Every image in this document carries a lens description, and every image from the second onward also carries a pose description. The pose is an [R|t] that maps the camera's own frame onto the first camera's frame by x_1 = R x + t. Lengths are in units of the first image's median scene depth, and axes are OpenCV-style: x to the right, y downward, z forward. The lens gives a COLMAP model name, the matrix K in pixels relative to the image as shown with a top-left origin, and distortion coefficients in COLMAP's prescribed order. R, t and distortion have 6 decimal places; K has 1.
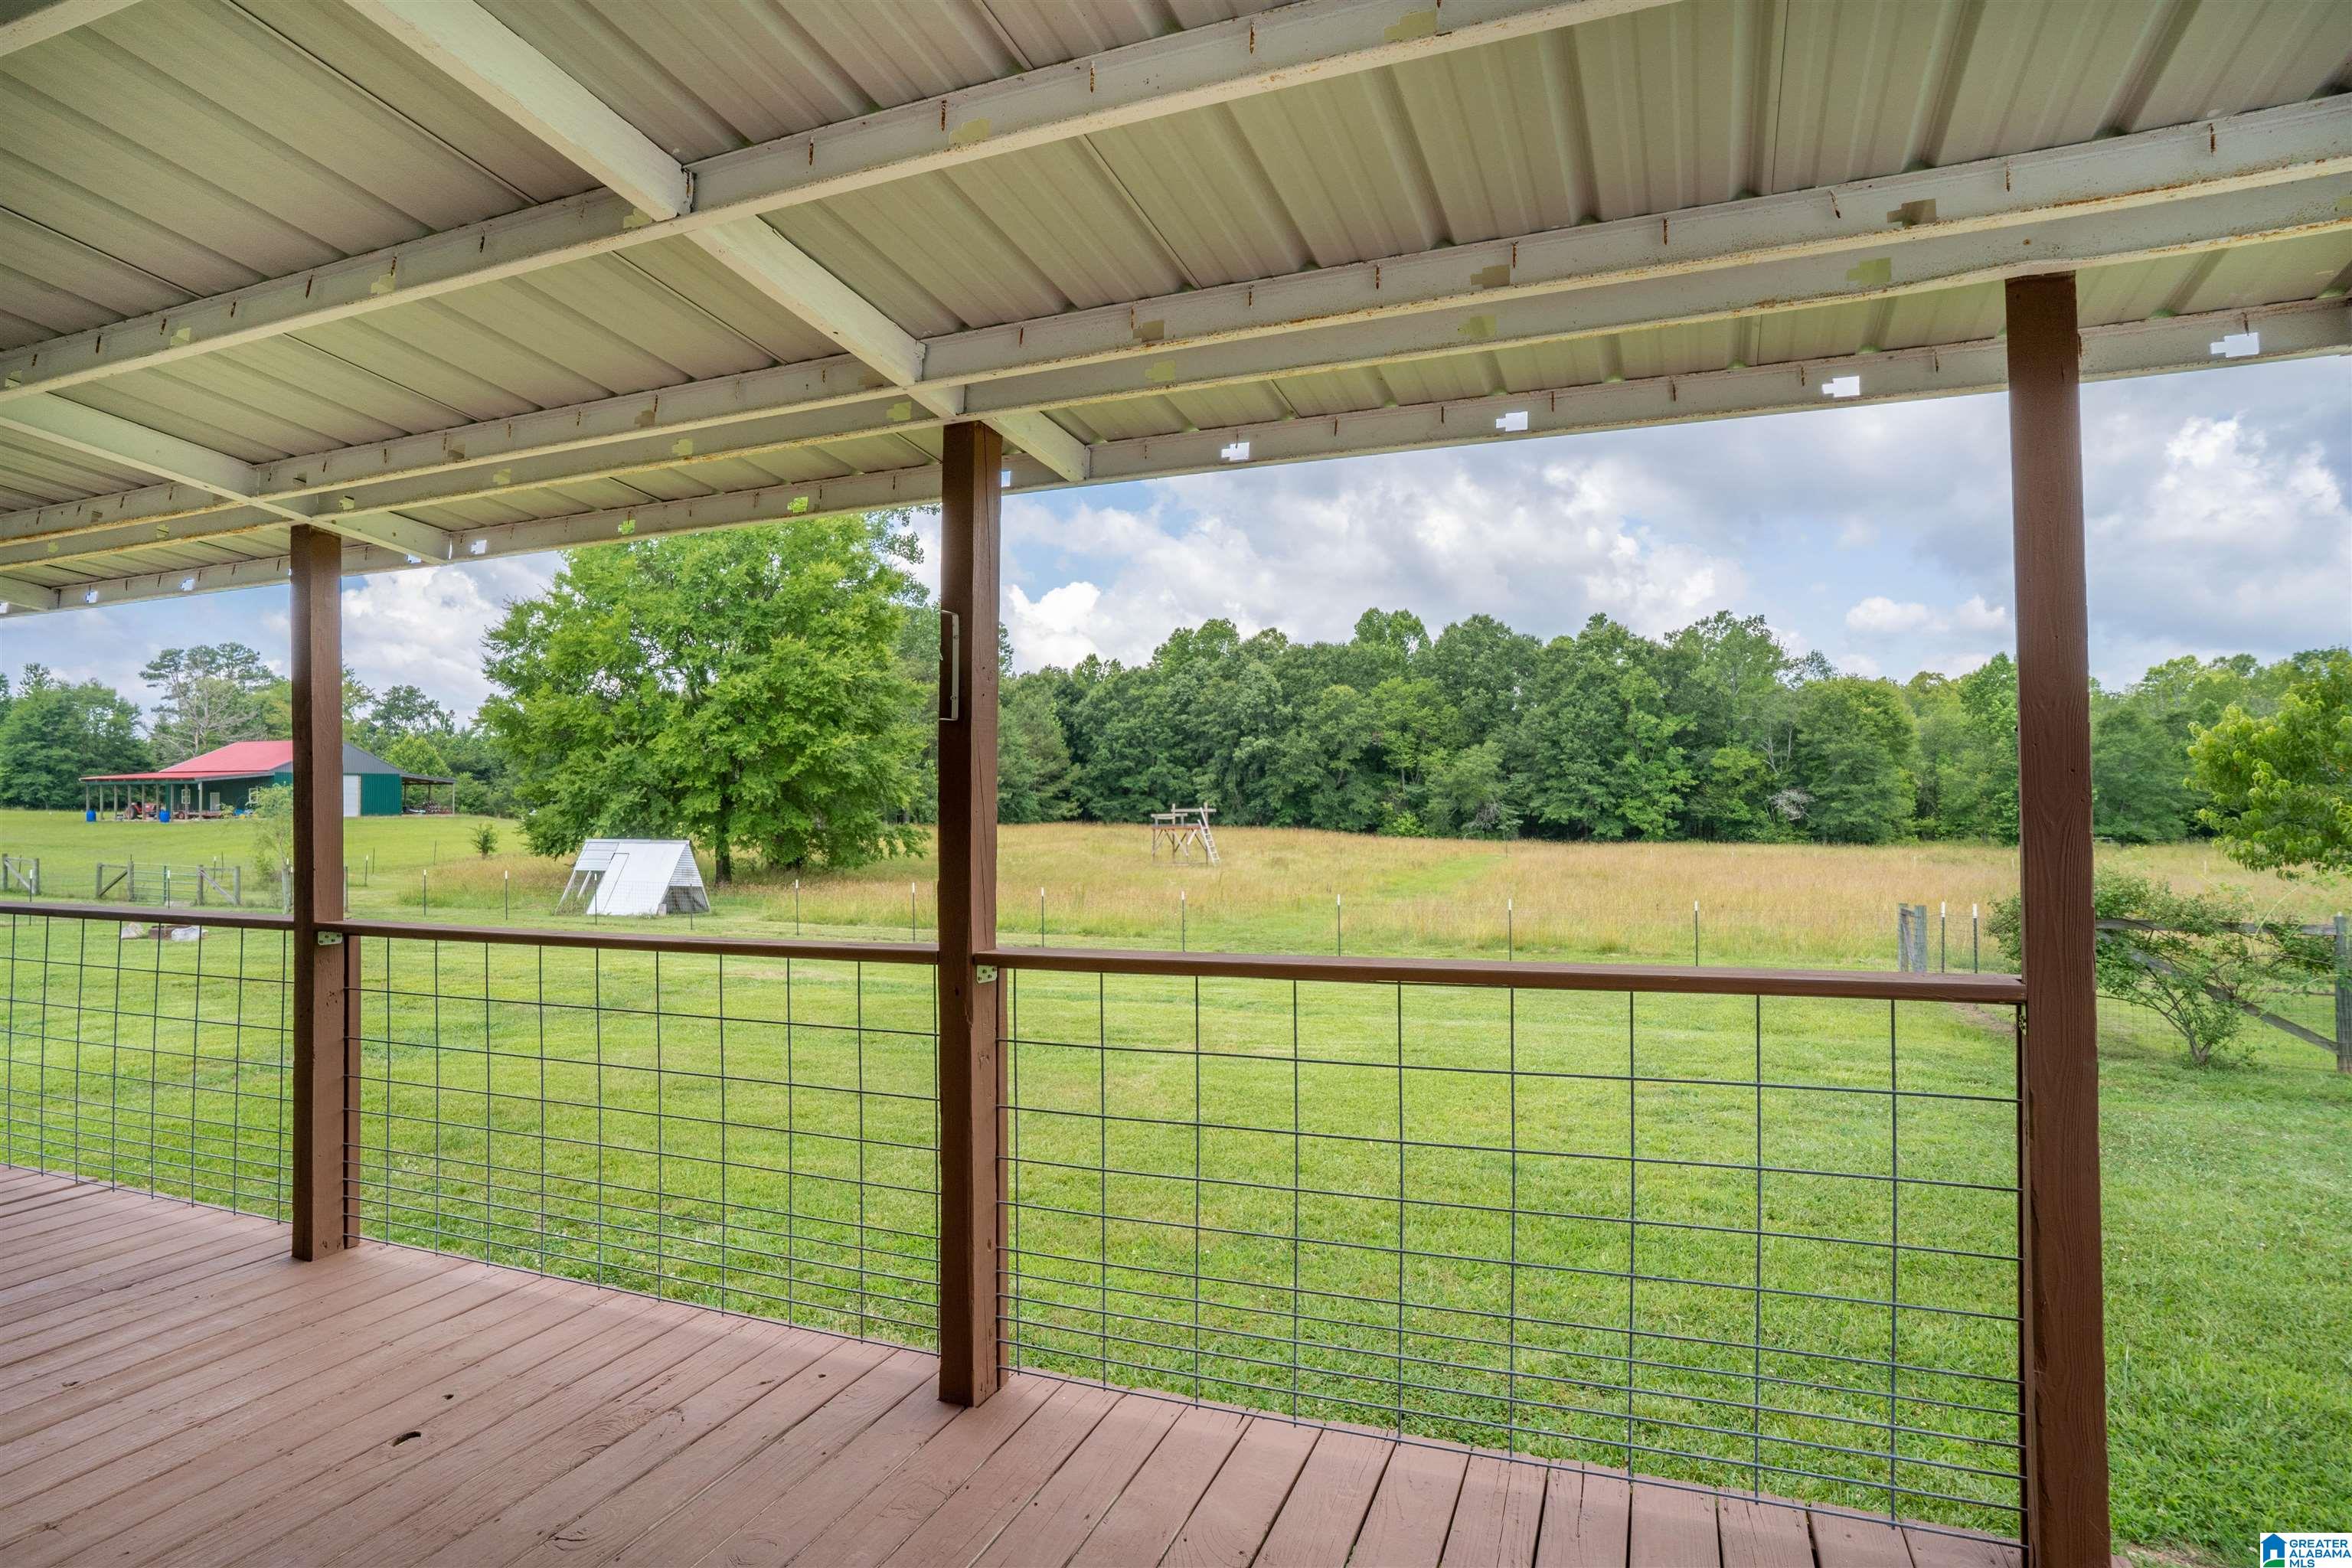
lens RADIAL K [[1197.0, 0, 1183.8], [0, 1197.0, 760.5], [0, 0, 1]] dist [-0.075190, 0.036820]
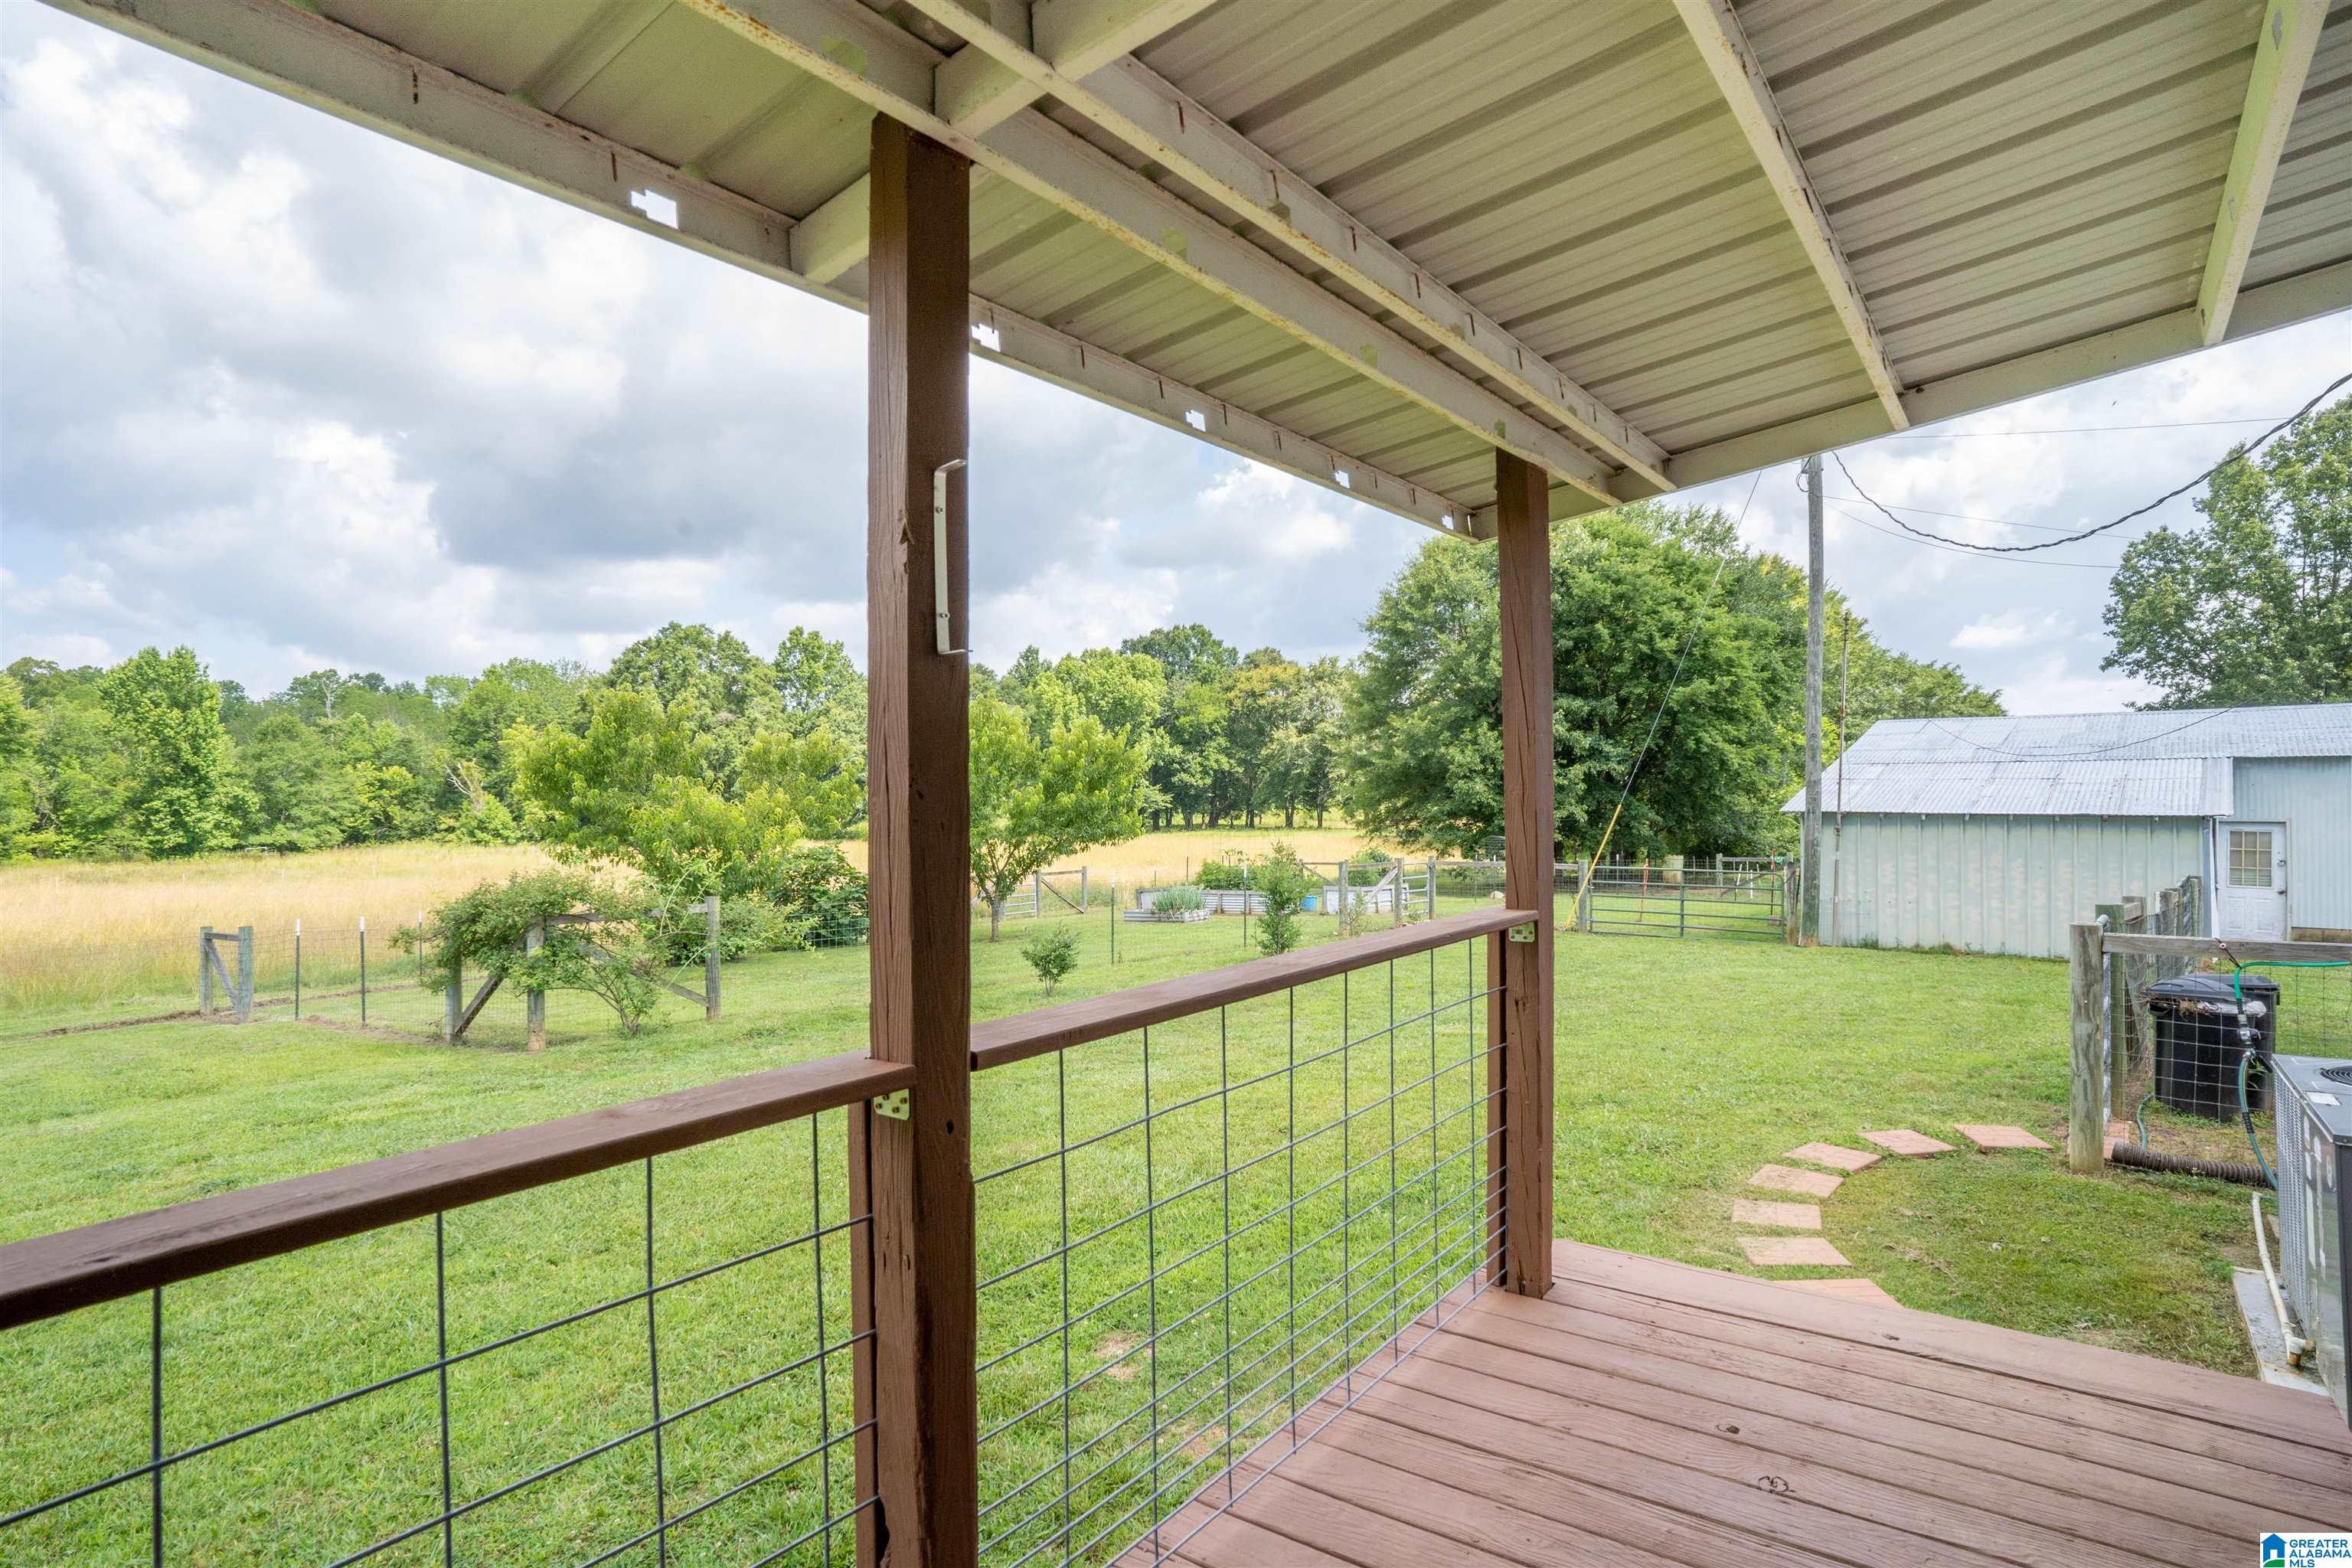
lens RADIAL K [[1228.5, 0, 1173.5], [0, 1228.5, 777.7], [0, 0, 1]] dist [-0.078878, 0.041239]
pose [[0.242421, 0.014807, 0.970058, -0.108224], [-0.022213, 0.999706, -0.009708, 0.003713], [-0.969917, -0.019195, 0.242679, 0.114039]]
